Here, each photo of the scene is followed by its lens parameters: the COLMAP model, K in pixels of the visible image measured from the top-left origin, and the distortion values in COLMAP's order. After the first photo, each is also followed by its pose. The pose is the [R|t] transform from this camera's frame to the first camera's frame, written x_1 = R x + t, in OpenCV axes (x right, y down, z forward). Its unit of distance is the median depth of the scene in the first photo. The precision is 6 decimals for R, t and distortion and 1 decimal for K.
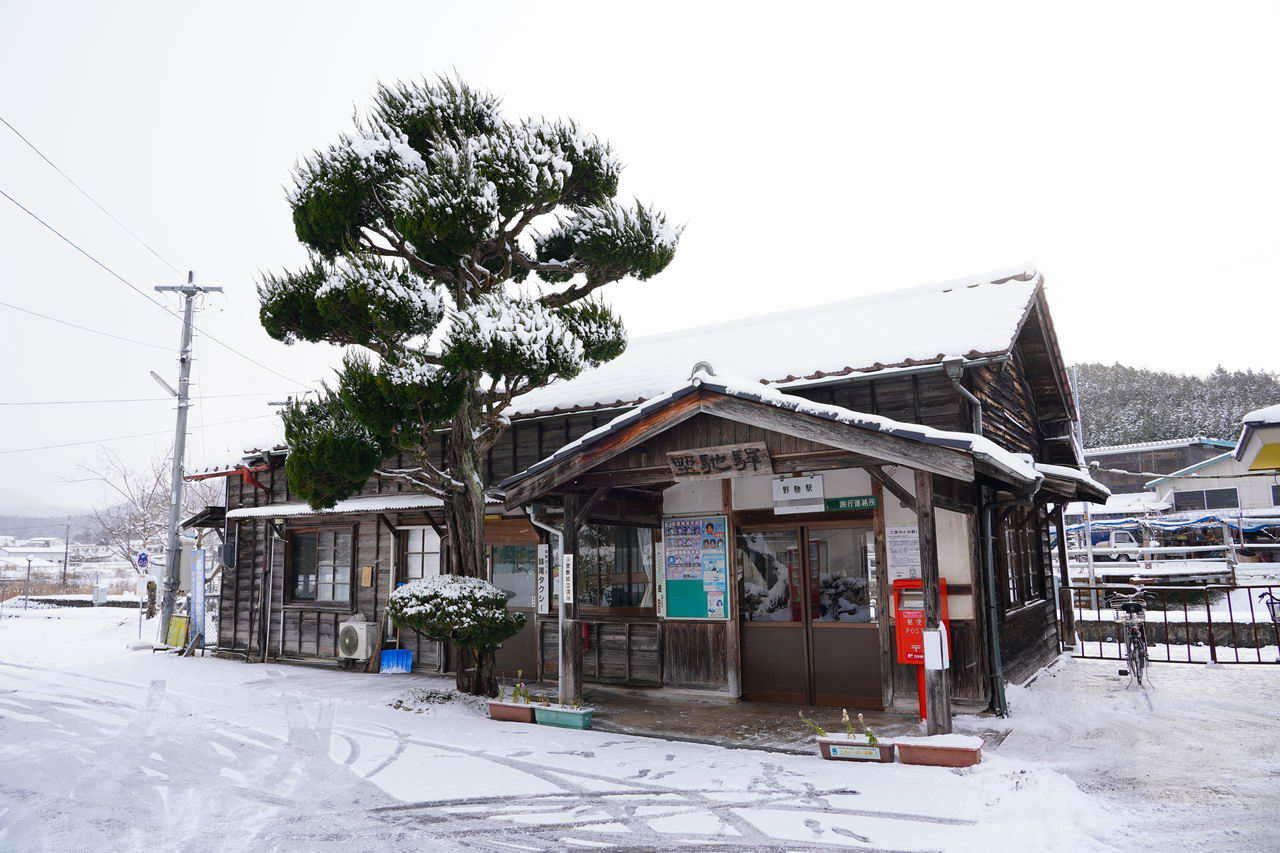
lens RADIAL K [[878.1, 0, 612.1], [0, 878.1, 423.1], [0, 0, 1]] dist [-0.022512, 0.001537]
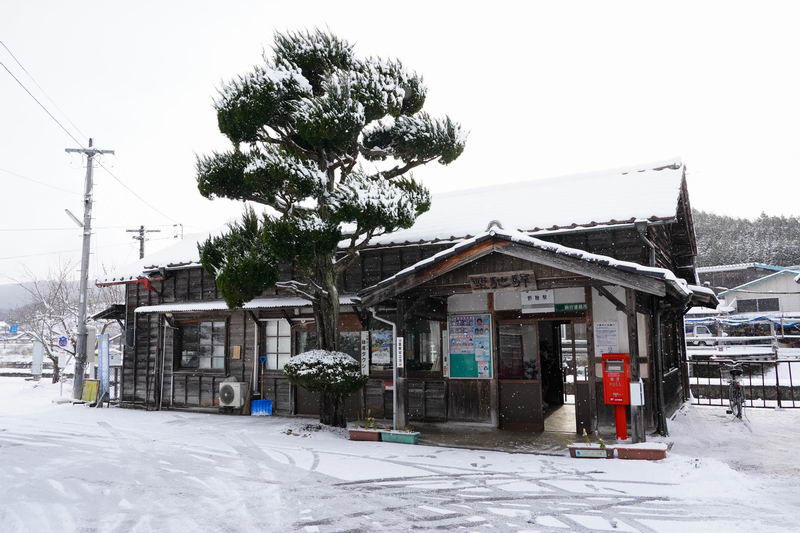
lens RADIAL K [[619.9, 0, 400.0], [0, 619.9, 266.5], [0, 0, 1]] dist [0.006740, 0.001044]
pose [[0.996996, 0.013781, 0.076217, -0.131881], [-0.016195, 0.999384, 0.031145, -0.014110], [-0.075741, -0.032286, 0.996605, -0.117022]]
